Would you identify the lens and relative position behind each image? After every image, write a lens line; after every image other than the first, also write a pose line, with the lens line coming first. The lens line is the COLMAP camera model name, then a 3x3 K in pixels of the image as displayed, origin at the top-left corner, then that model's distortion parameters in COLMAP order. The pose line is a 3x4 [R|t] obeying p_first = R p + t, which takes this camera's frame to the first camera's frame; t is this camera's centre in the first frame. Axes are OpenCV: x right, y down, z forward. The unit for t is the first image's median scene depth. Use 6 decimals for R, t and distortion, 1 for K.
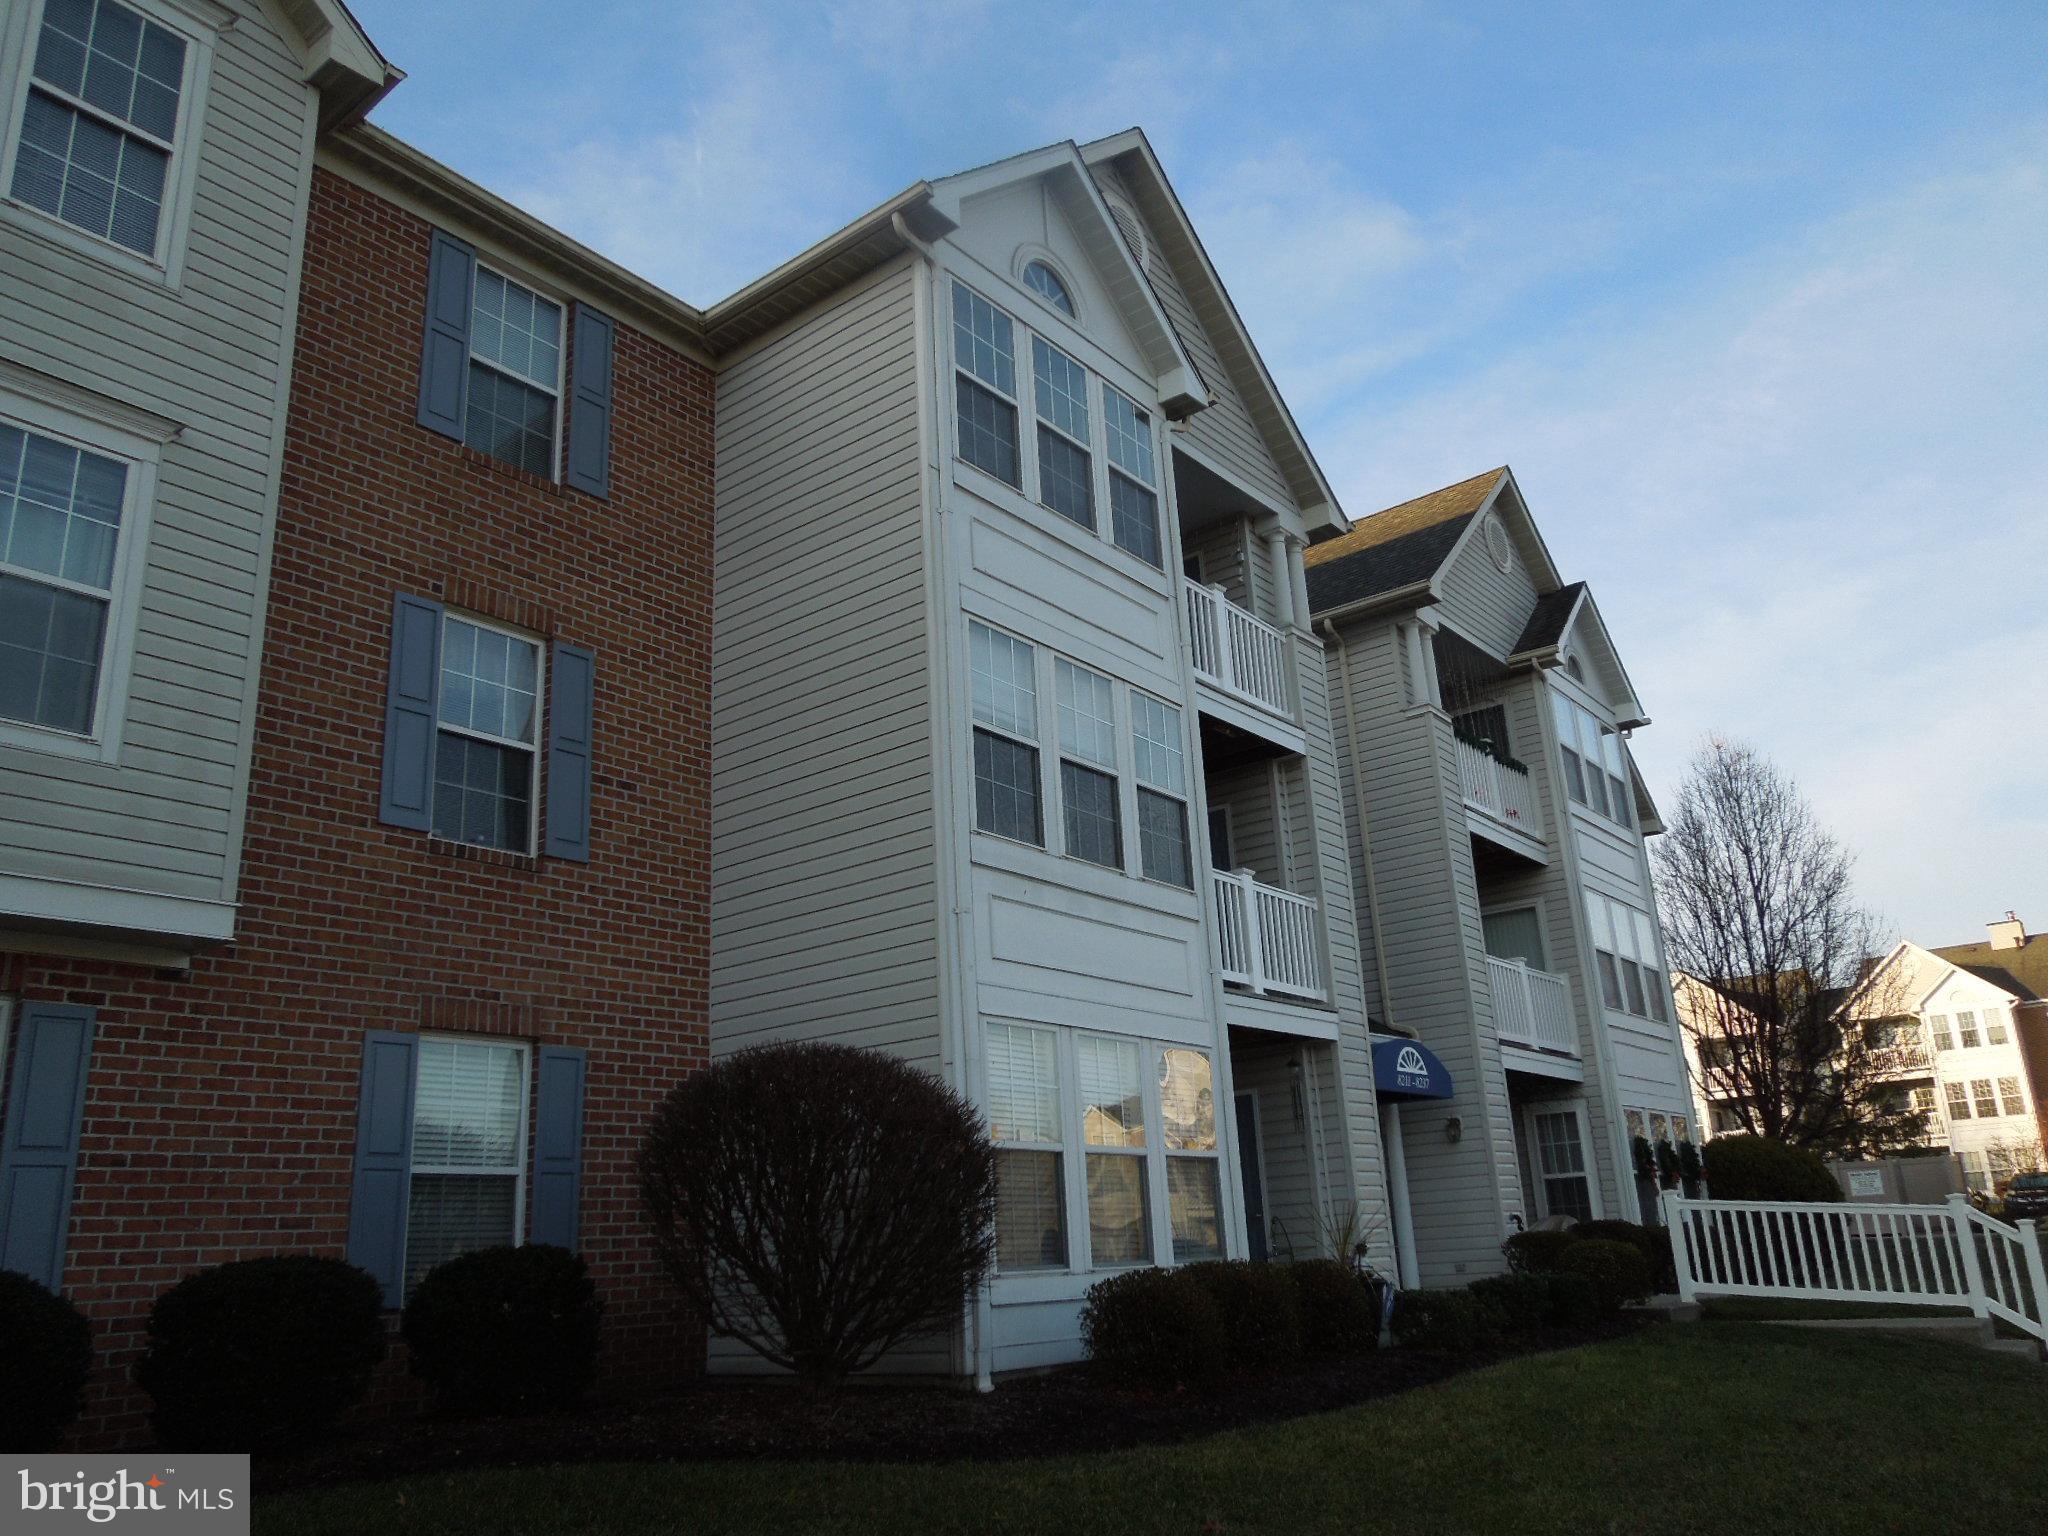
lens RADIAL K [[1553.5, 0, 1017.2], [0, 1553.5, 751.5], [0, 0, 1]] dist [0.008107, -0.004578]
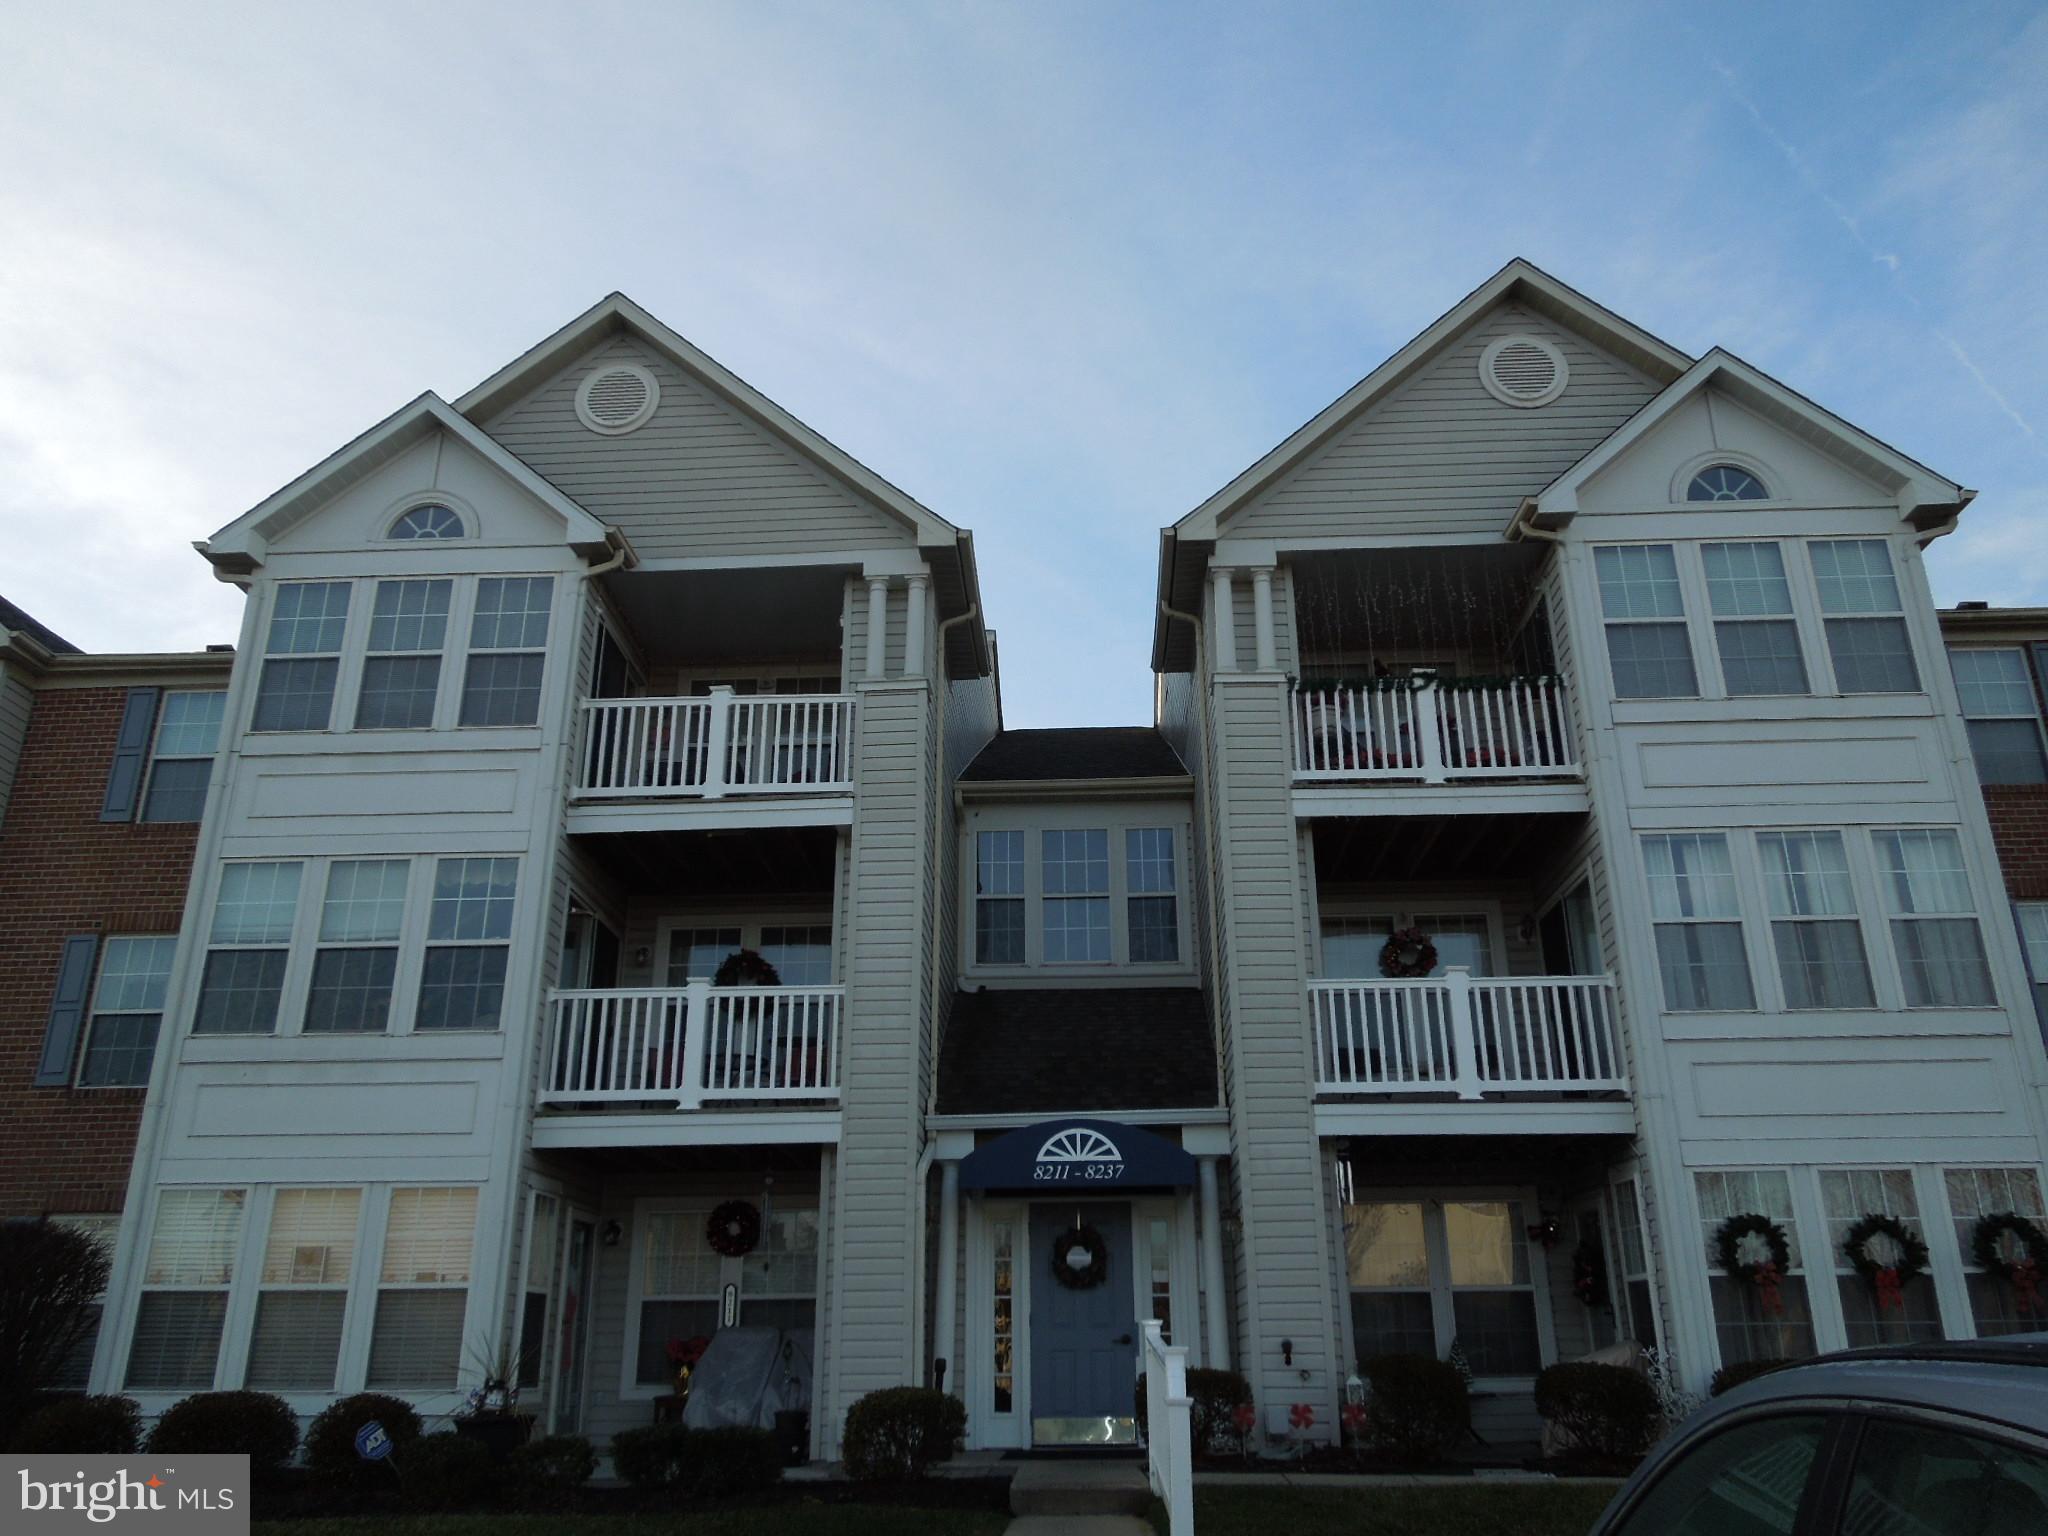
lens RADIAL K [[1553.5, 0, 1032.9], [0, 1553.5, 768.8], [0, 0, 1]] dist [0.008107, -0.004578]
pose [[0.588764, -0.246759, -0.769719, 1.374799], [0.233676, 0.963563, -0.130161, 0.162274], [0.773791, -0.103230, 0.624973, 0.733523]]
